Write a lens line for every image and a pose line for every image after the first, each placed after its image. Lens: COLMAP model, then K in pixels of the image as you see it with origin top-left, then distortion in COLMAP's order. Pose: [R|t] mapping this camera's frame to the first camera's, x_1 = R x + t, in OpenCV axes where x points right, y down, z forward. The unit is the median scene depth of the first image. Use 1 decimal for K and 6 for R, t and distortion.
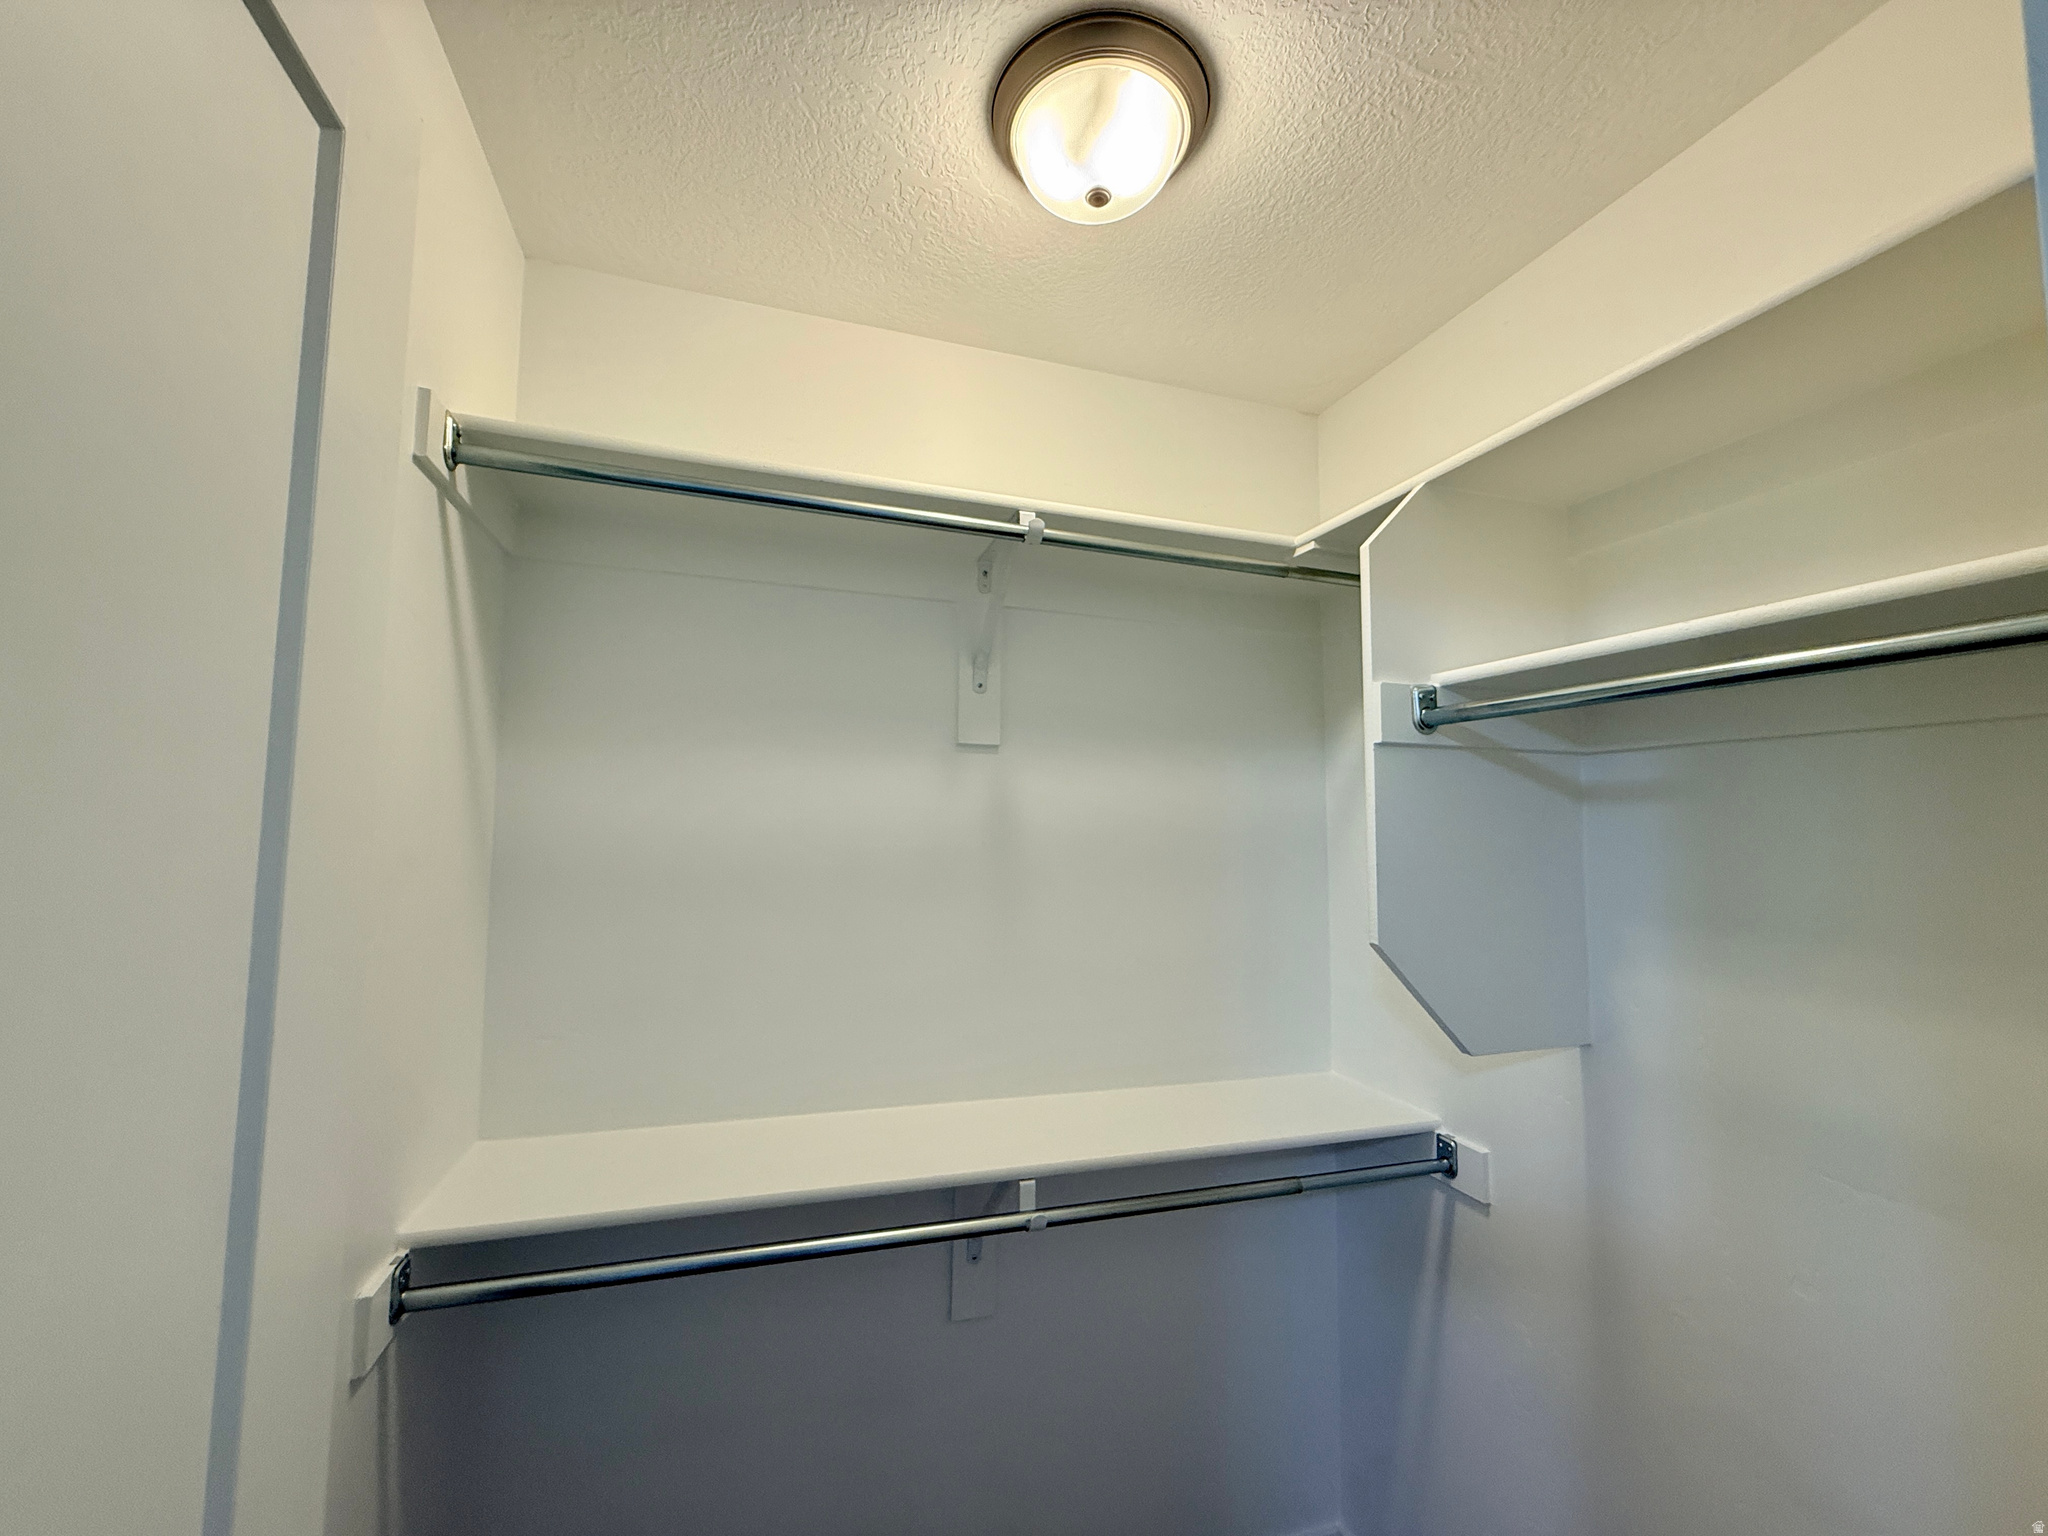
lens RADIAL K [[815.9, 0, 1016.7], [0, 815.9, 763.8], [0, 0, 1]] dist [-0.000372, 0.000113]
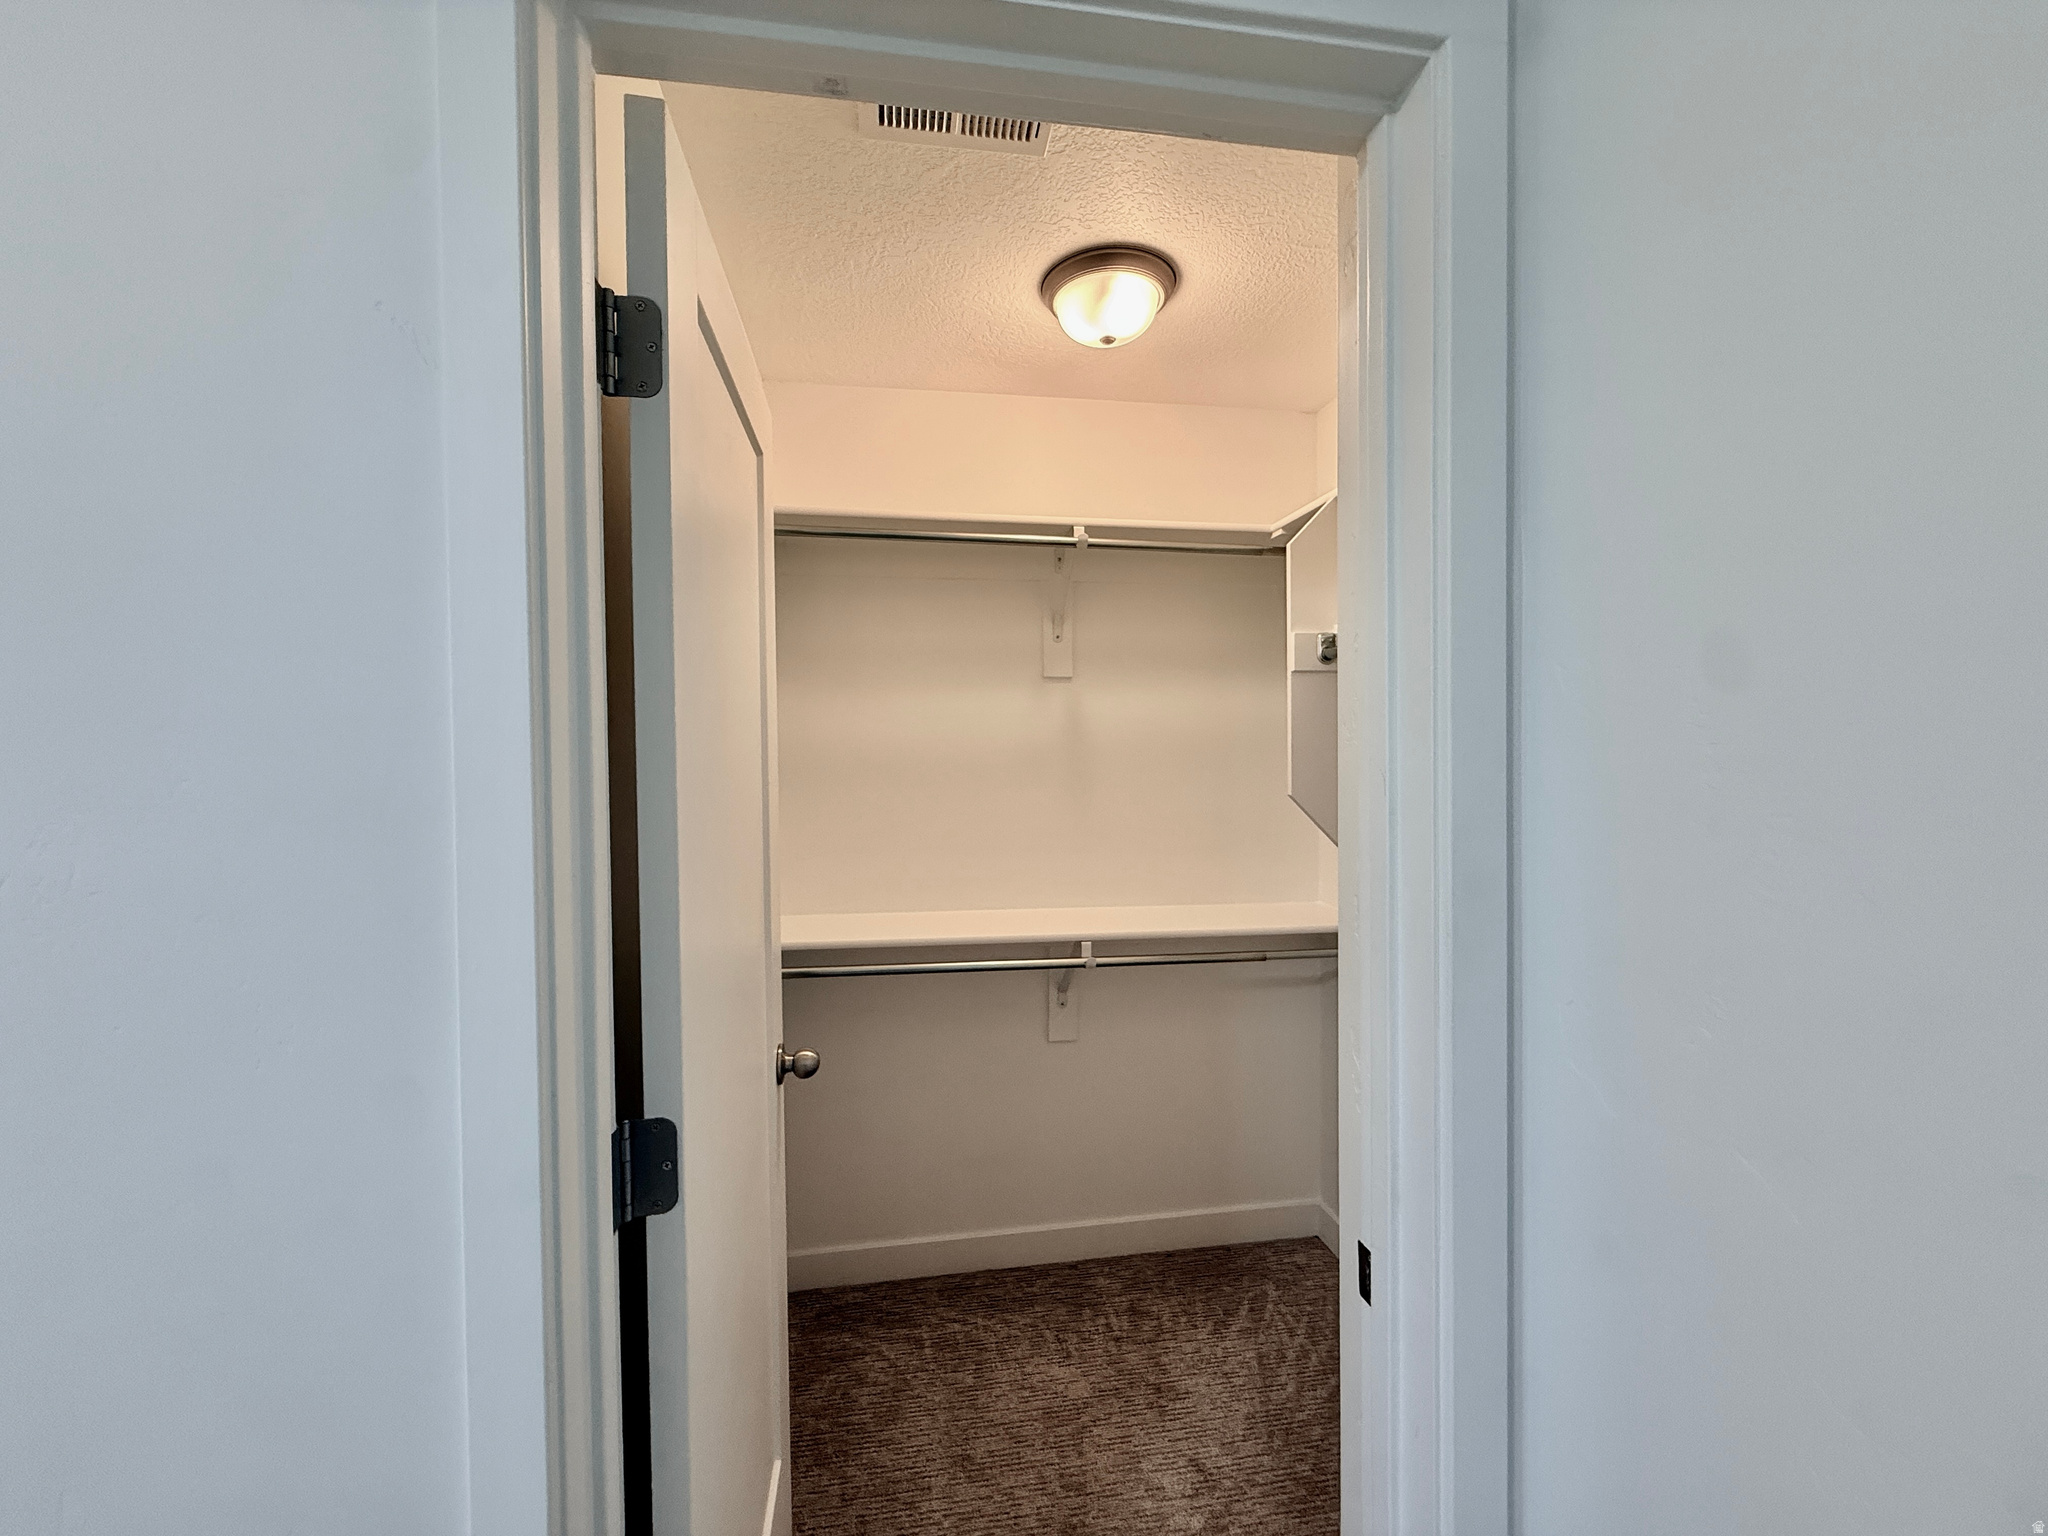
lens RADIAL K [[815.9, 0, 1016.7], [0, 815.9, 763.8], [0, 0, 1]] dist [-0.000372, 0.000113]
pose [[0.986518, -0.015414, -0.162926, 0.144566], [0.031301, 0.994947, 0.095400, -0.012195], [0.160632, -0.099214, 0.982015, -0.596927]]
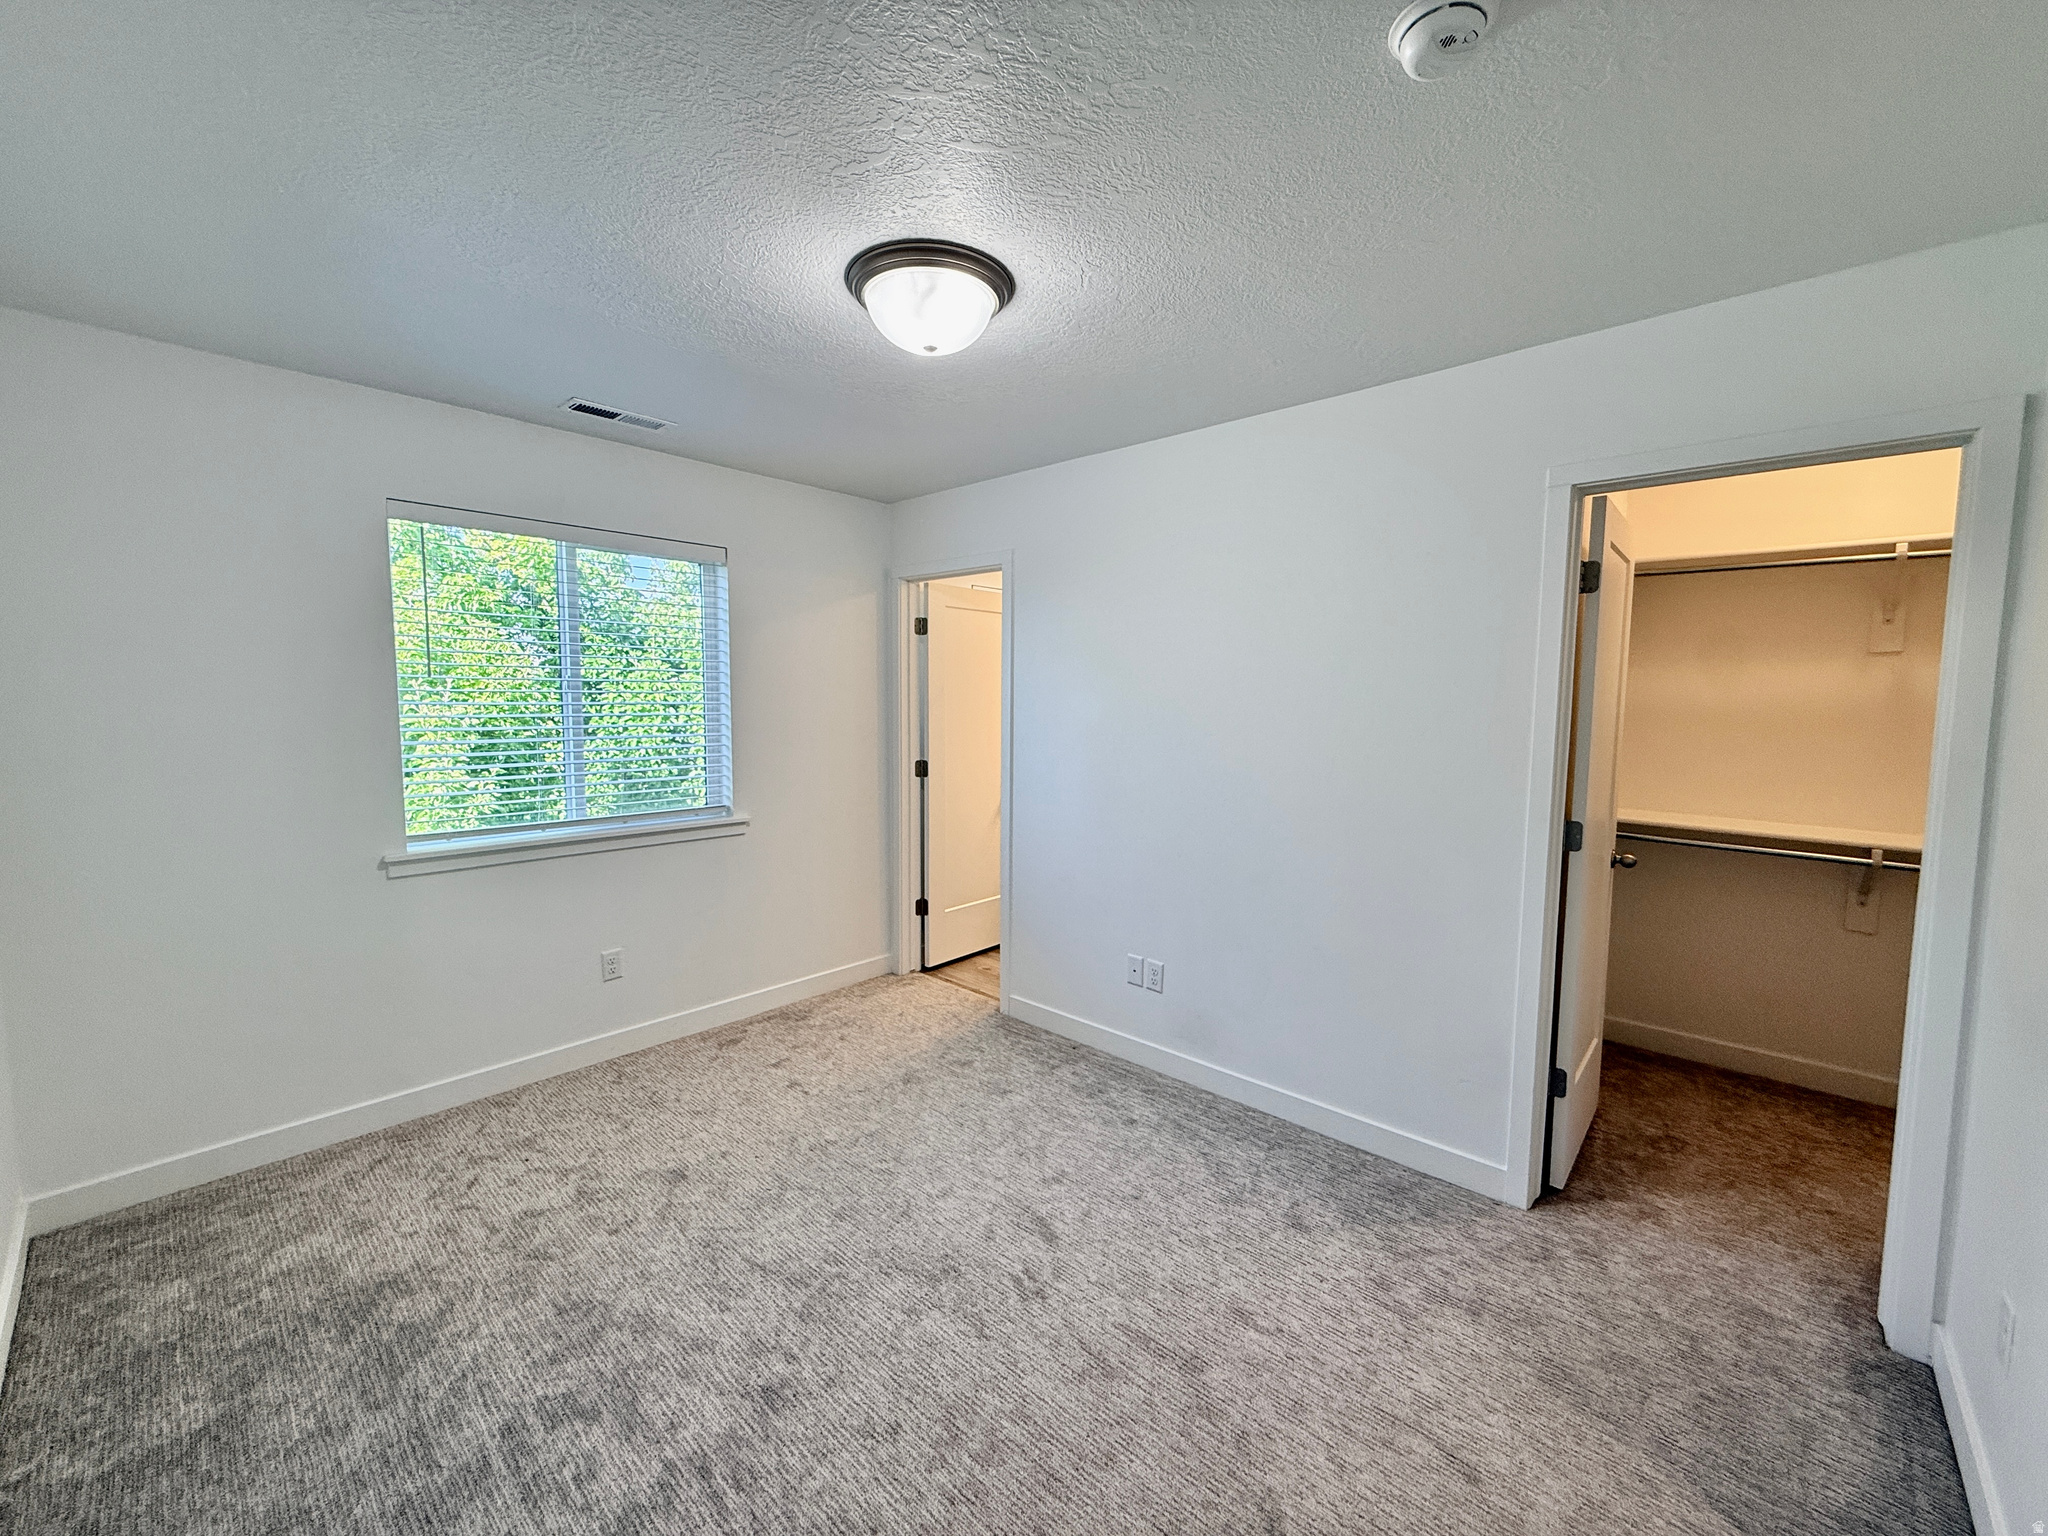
lens RADIAL K [[824.8, 0, 1061.1], [0, 824.8, 760.9], [0, 0, 1]] dist [0.015613, -0.000003]
pose [[0.514052, 0.070888, -0.854825, 0.799522], [0.051647, 0.992213, 0.113340, -0.111130], [0.856203, -0.102412, 0.506388, -2.045448]]
